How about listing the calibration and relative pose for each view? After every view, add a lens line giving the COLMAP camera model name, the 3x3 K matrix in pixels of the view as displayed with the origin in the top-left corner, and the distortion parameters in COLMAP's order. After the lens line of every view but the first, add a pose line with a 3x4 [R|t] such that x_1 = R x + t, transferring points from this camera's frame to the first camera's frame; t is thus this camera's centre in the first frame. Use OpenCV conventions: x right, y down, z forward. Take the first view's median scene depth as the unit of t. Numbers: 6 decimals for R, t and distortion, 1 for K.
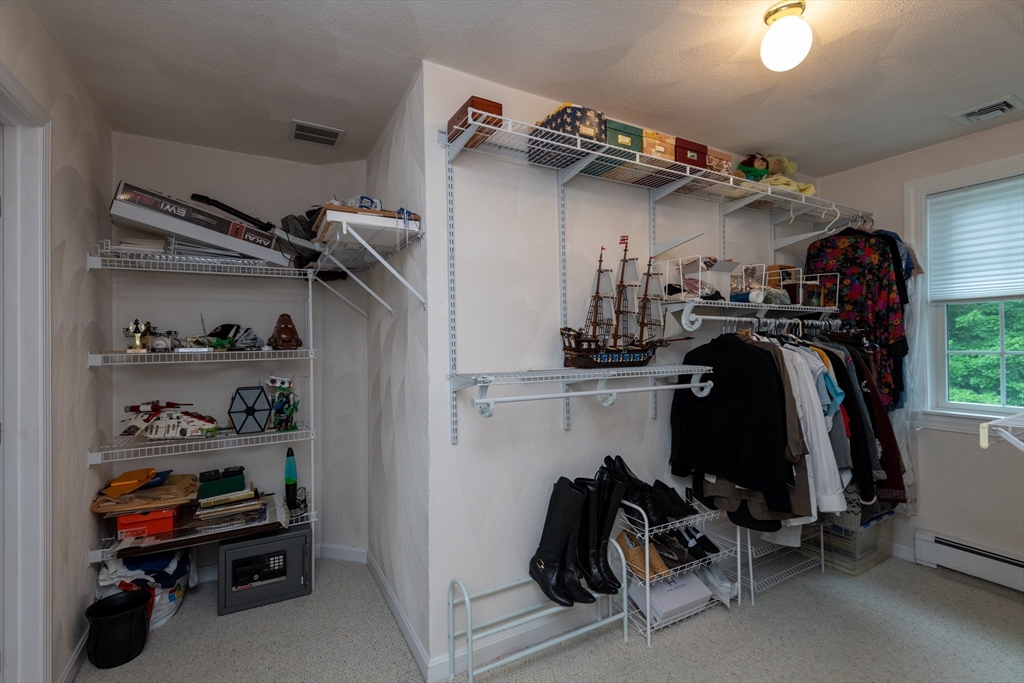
lens RADIAL K [[462.3, 0, 512.0], [0, 462.3, 341.5], [0, 0, 1]] dist [0.050691, -0.035324]
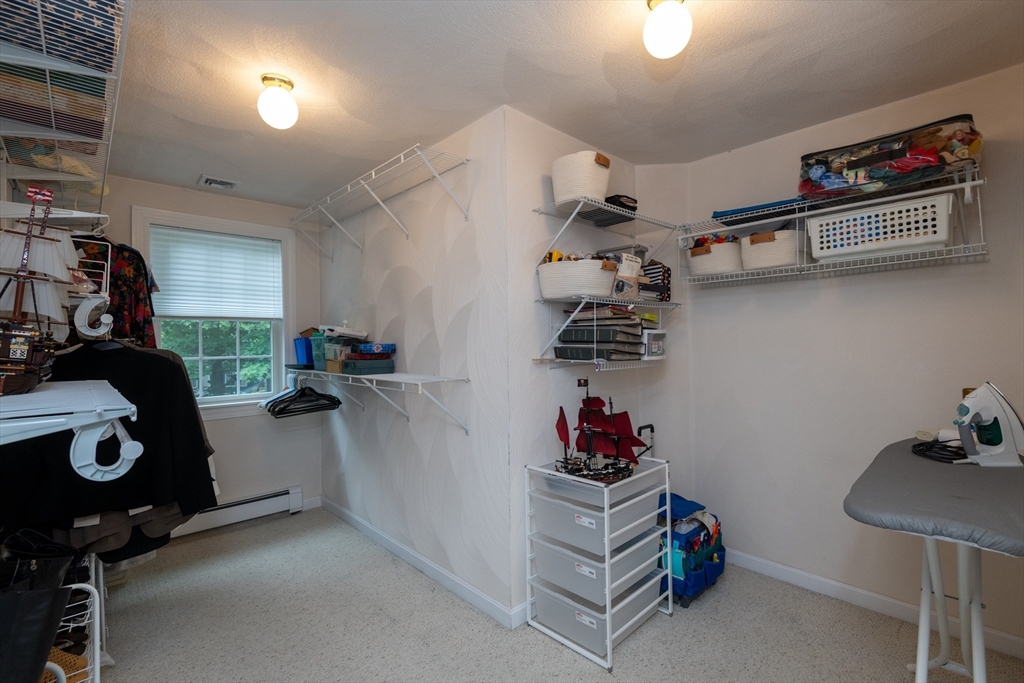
lens RADIAL K [[462.3, 0, 512.0], [0, 462.3, 341.5], [0, 0, 1]] dist [0.050691, -0.035324]
pose [[-0.227081, 0.012379, 0.973797, -0.457767], [0.005795, 0.999919, -0.011360, -0.002655], [-0.973859, 0.003064, -0.227135, 0.406603]]
